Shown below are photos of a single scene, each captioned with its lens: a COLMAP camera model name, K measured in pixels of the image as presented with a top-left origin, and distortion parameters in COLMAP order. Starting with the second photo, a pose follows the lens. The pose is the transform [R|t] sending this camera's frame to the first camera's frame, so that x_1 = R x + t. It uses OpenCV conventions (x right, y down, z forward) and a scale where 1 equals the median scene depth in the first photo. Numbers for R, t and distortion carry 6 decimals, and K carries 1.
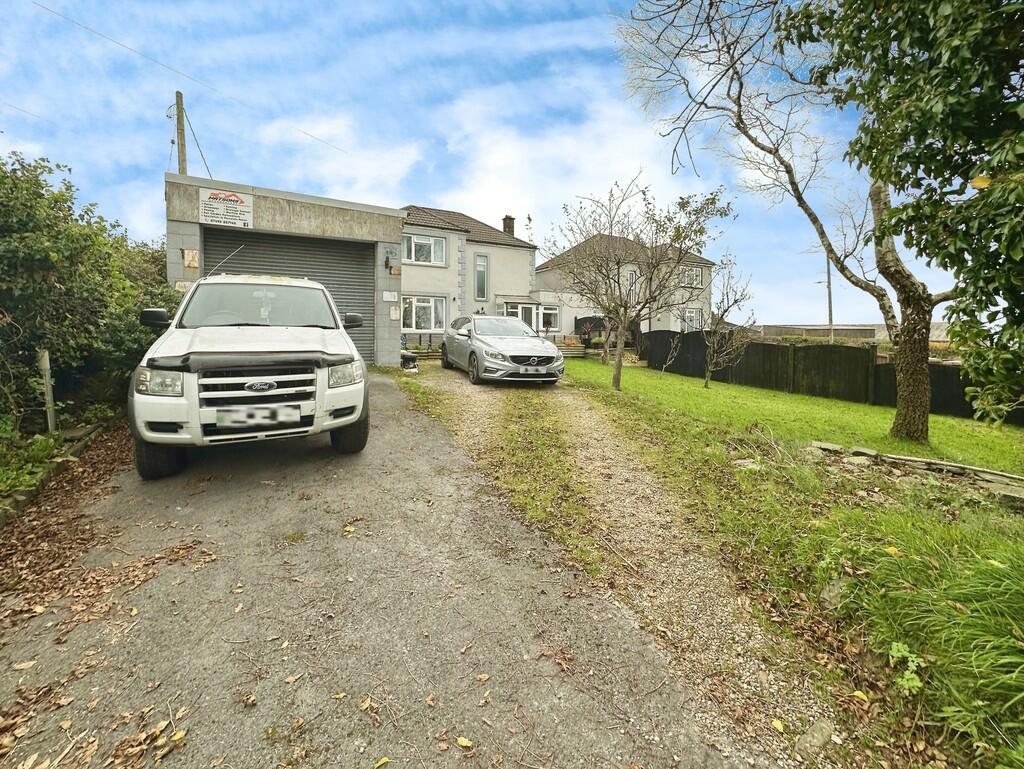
lens RADIAL K [[411.8, 0, 513.2], [0, 411.8, 385.3], [0, 0, 1]] dist [0.000914, 0.000086]
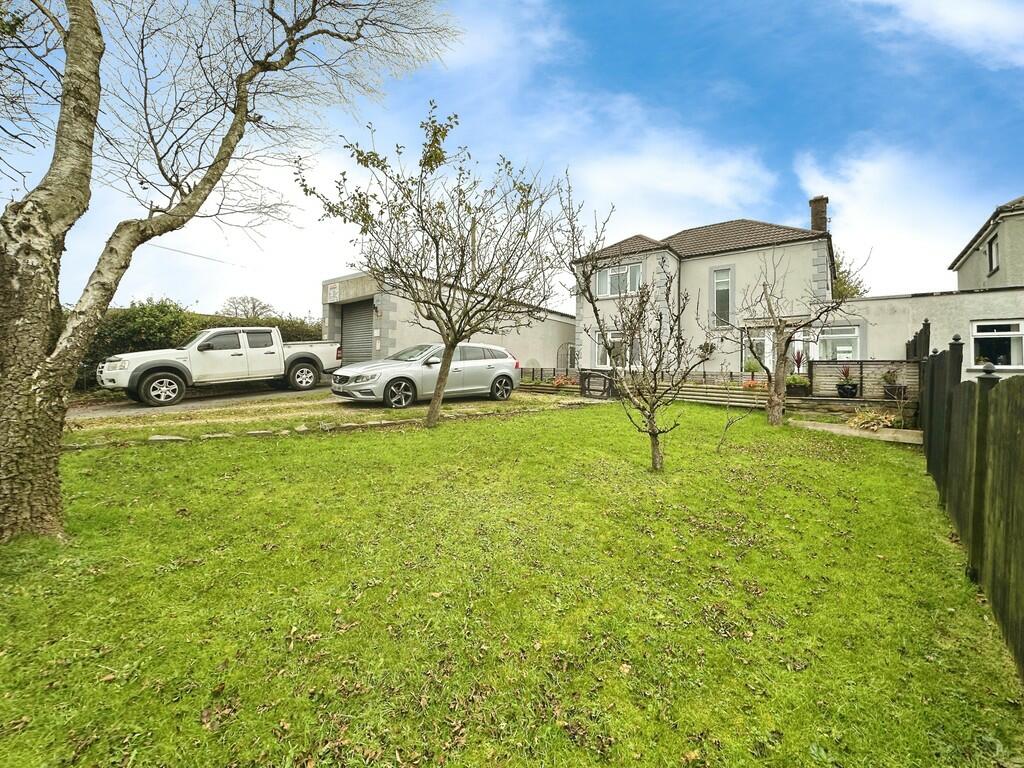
lens RADIAL K [[410.4, 0, 512.8], [0, 410.4, 382.6], [0, 0, 1]] dist [-0.001769, -0.000762]
pose [[0.421375, 0.030106, -0.906387, 0.344624], [-0.132107, 0.990826, -0.028506, -0.022636], [0.897213, 0.131752, 0.421486, 0.263902]]
